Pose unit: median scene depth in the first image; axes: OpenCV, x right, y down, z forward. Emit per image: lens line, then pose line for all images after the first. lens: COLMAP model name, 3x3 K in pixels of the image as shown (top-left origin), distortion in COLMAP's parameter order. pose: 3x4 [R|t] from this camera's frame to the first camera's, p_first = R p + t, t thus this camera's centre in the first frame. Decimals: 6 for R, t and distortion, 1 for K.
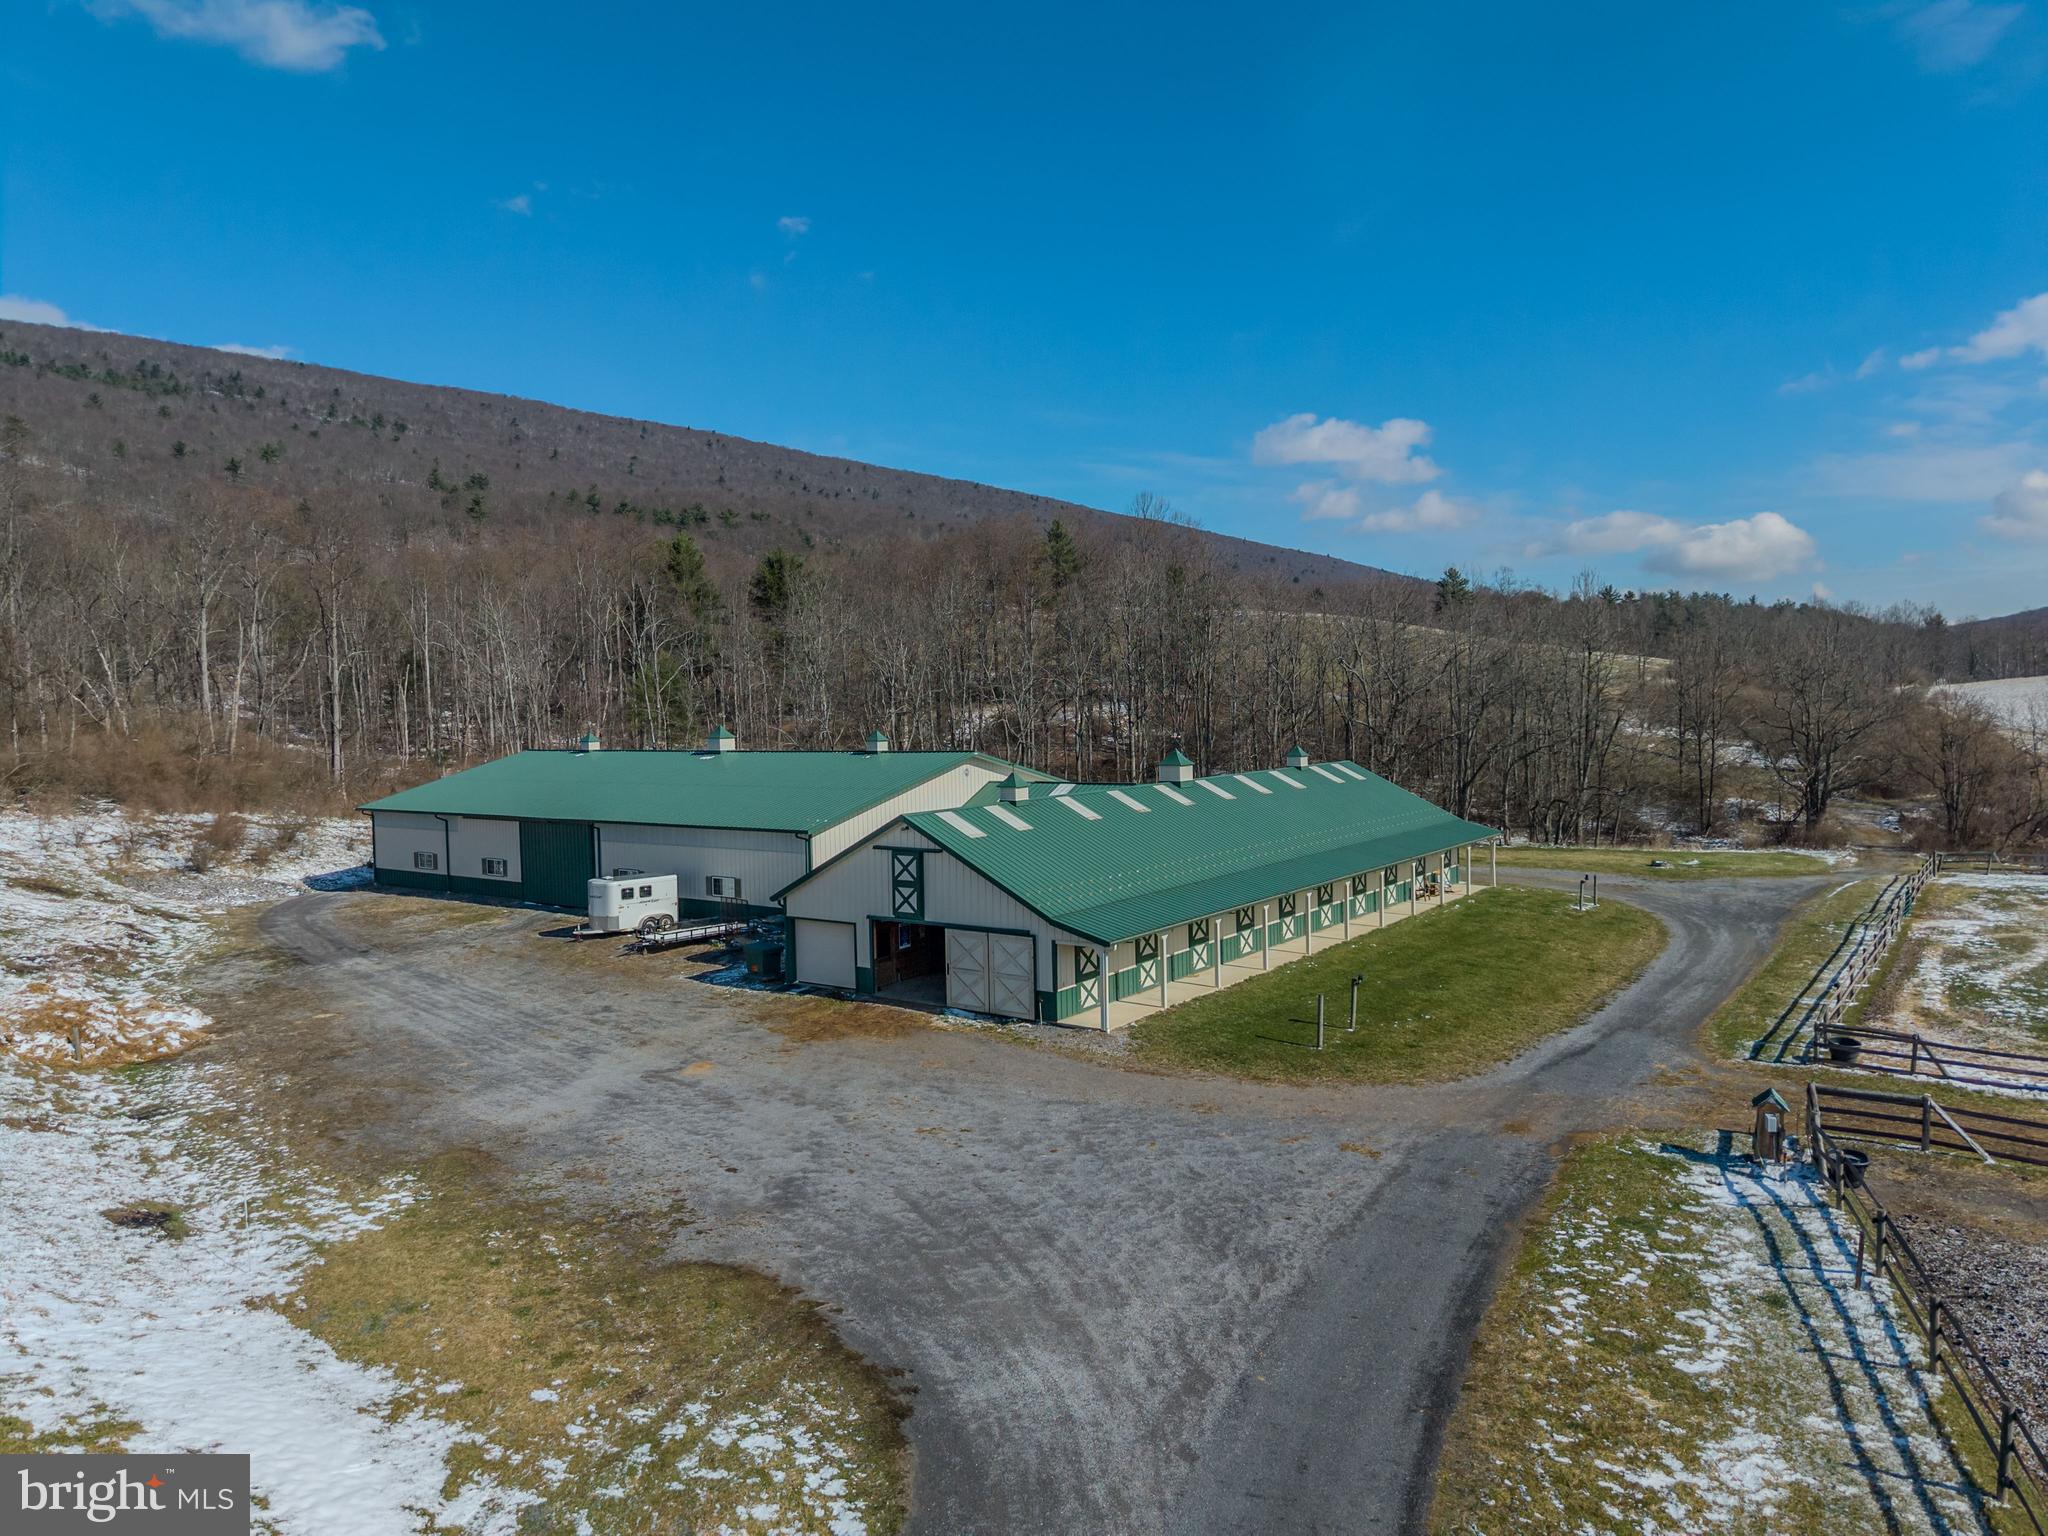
lens RADIAL K [[1369.5, 0, 1021.8], [0, 1369.5, 770.1], [0, 0, 1]] dist [0.025798, -0.026487]
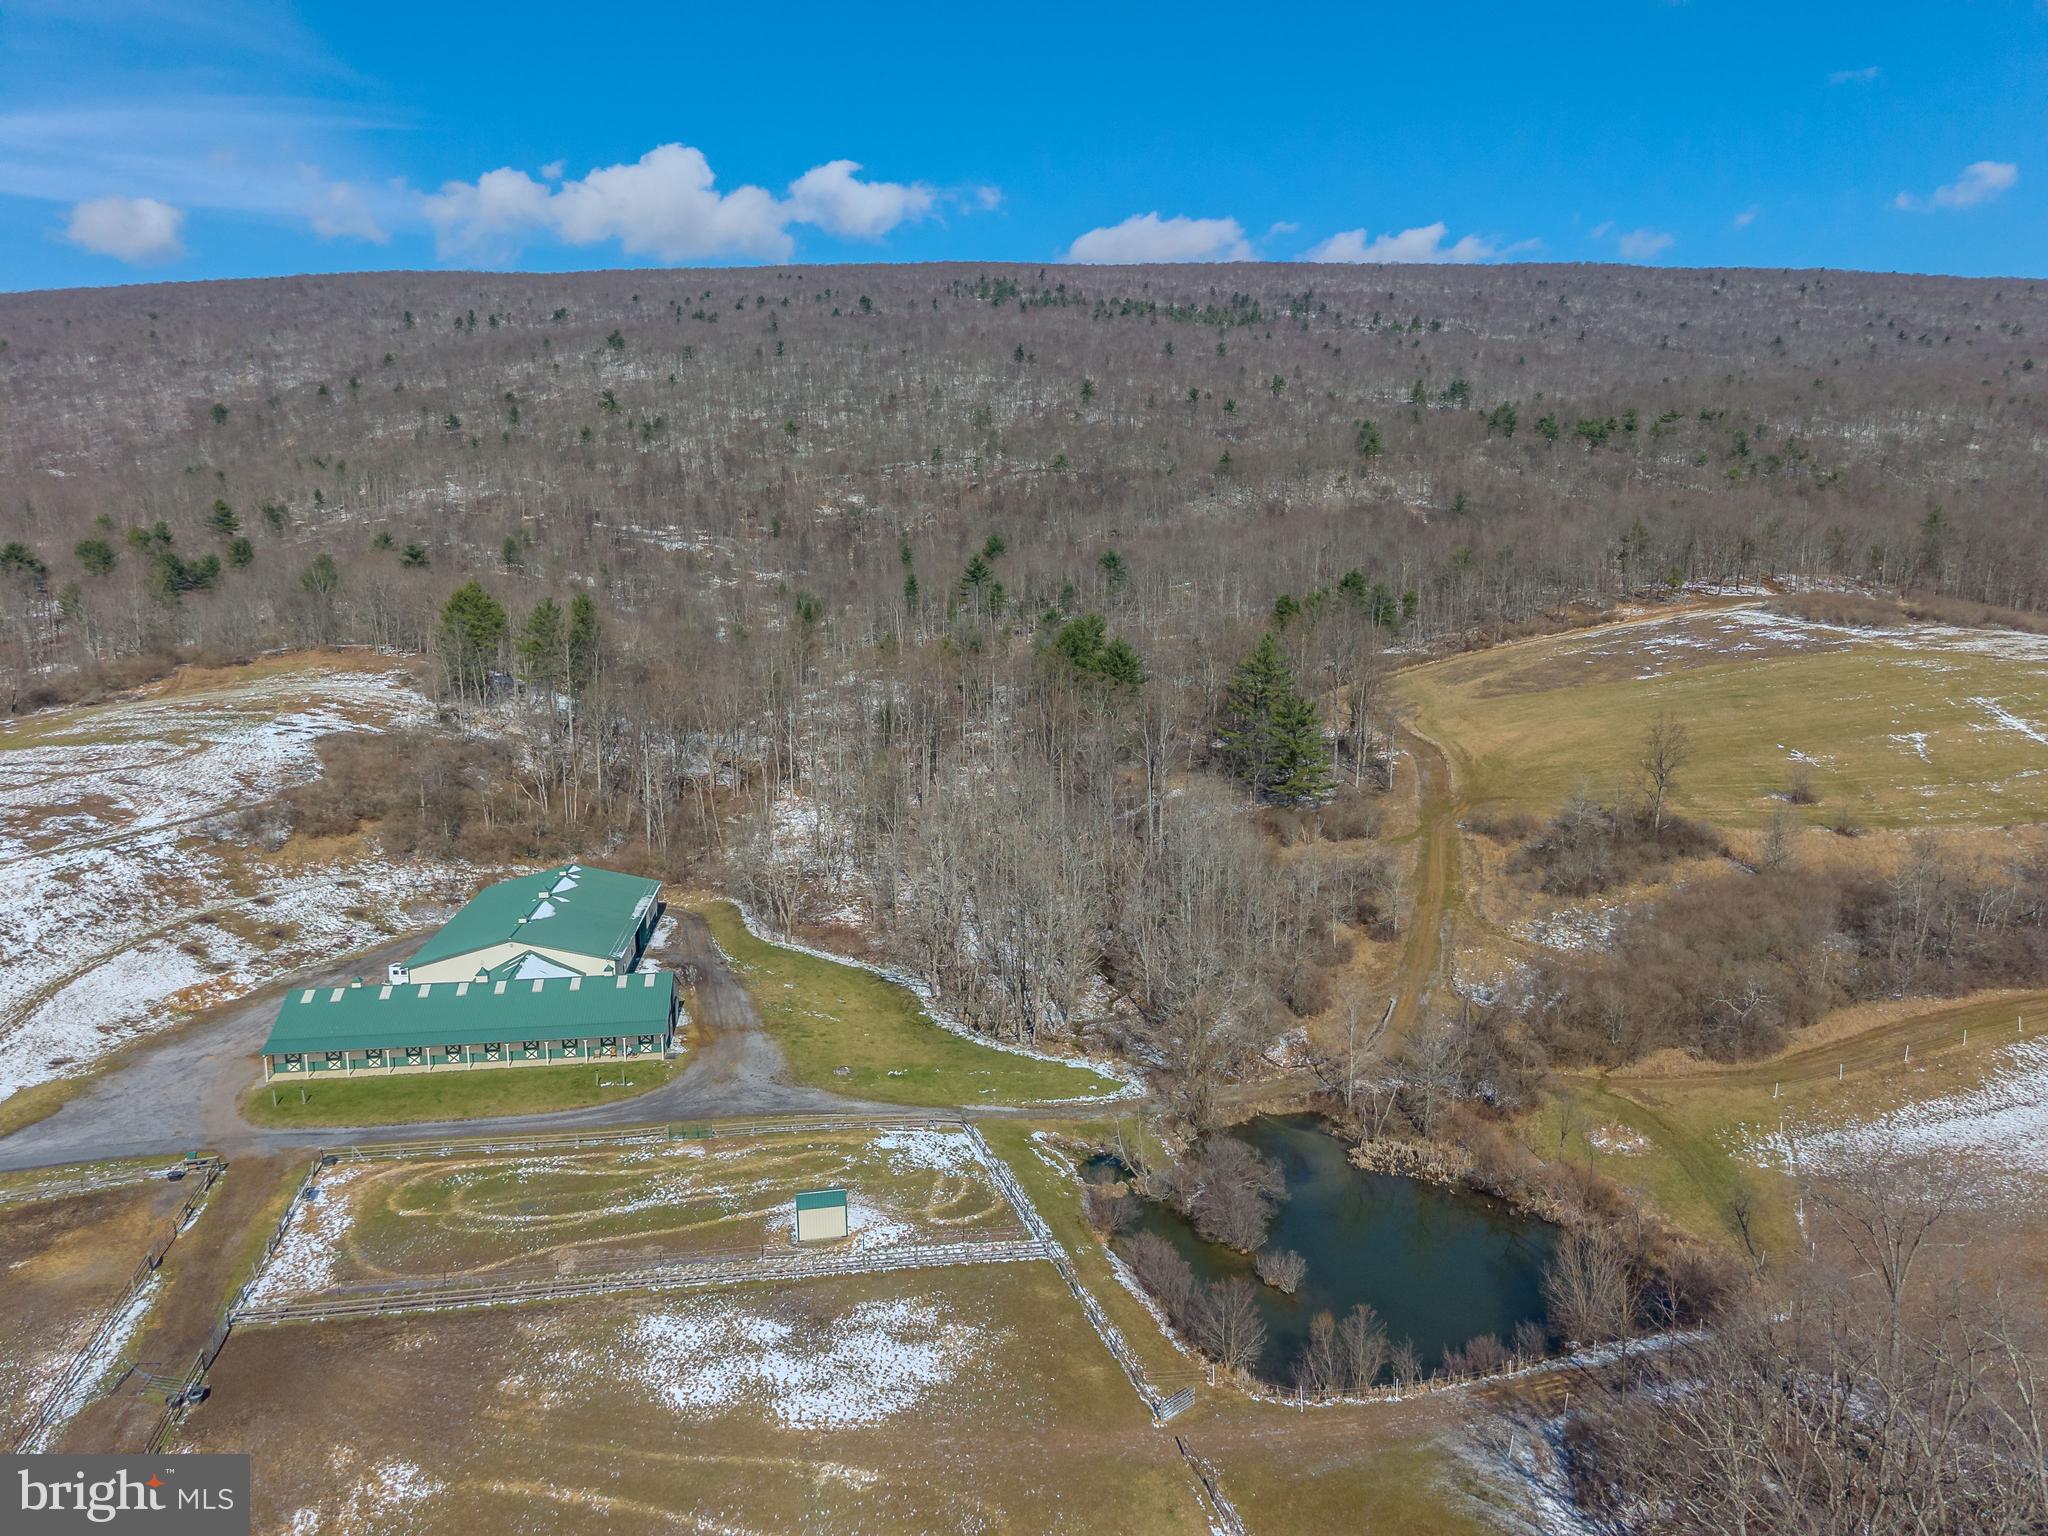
lens RADIAL K [[1369.5, 0, 1024.0], [0, 1369.5, 779.8], [0, 0, 1]] dist [0.025798, -0.026487]
pose [[0.705033, 0.131724, -0.696833, 2.139325], [-0.047921, 0.989202, 0.138506, -0.635810], [0.707553, -0.064258, 0.703732, 0.043885]]
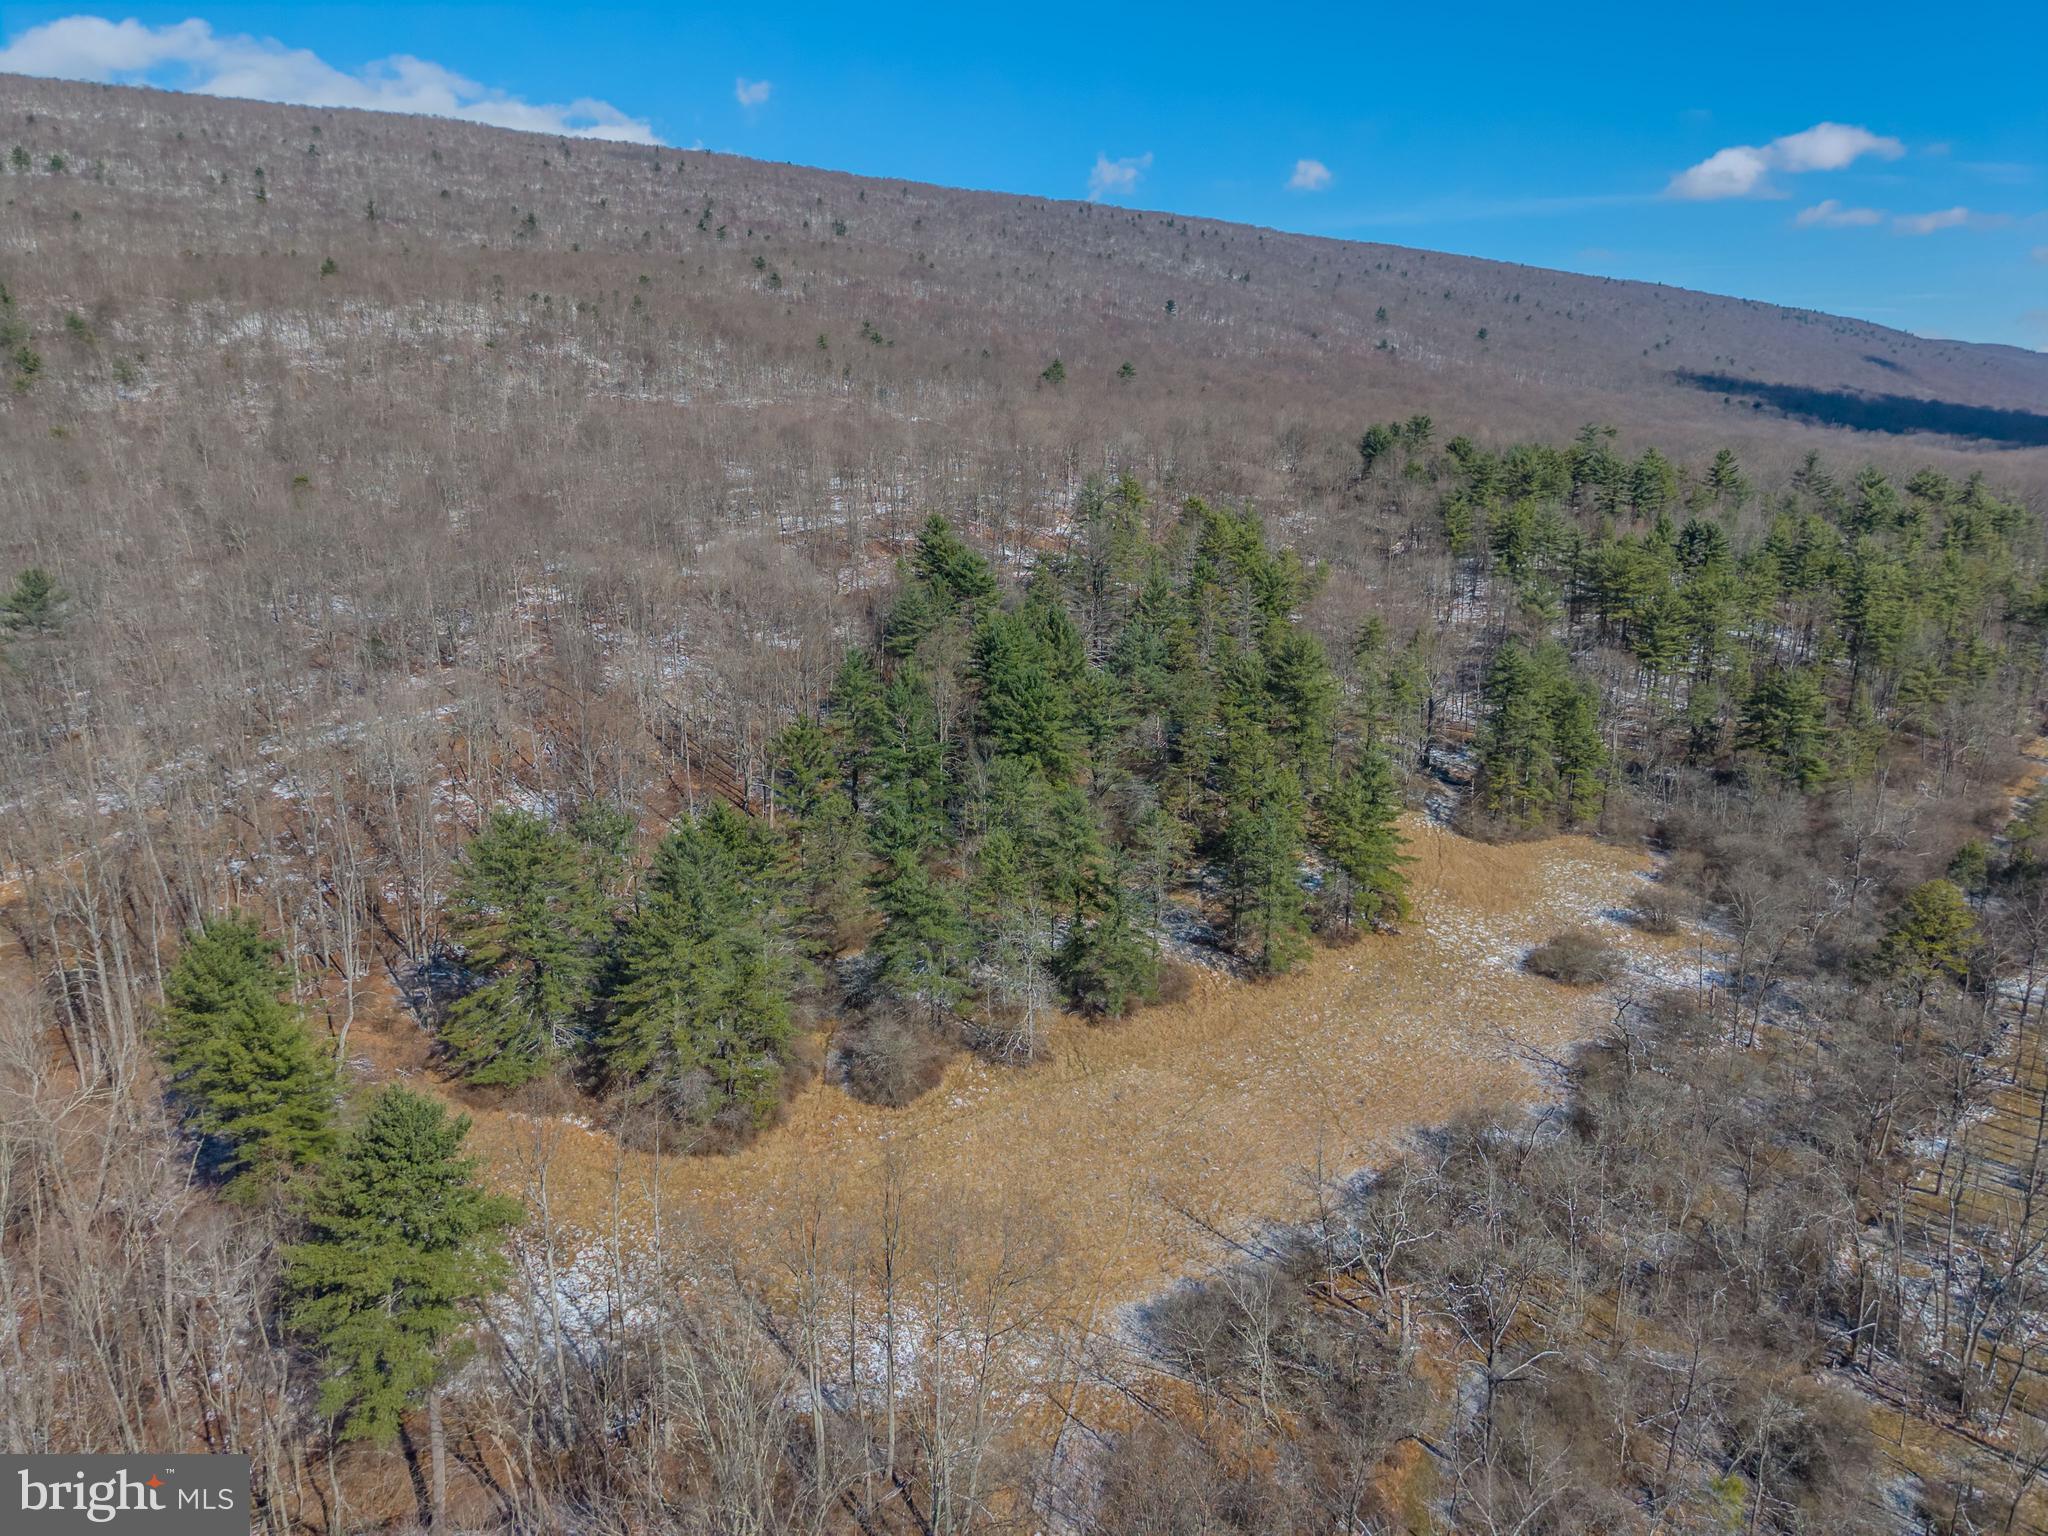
lens RADIAL K [[1369.5, 0, 1022.4], [0, 1369.5, 769.8], [0, 0, 1]] dist [0.025798, -0.026487]
pose [[0.963517, 0.070142, -0.258293, 5.501492], [-0.021386, 0.982140, 0.186934, -1.379952], [0.266791, -0.174590, 0.947808, 6.787562]]
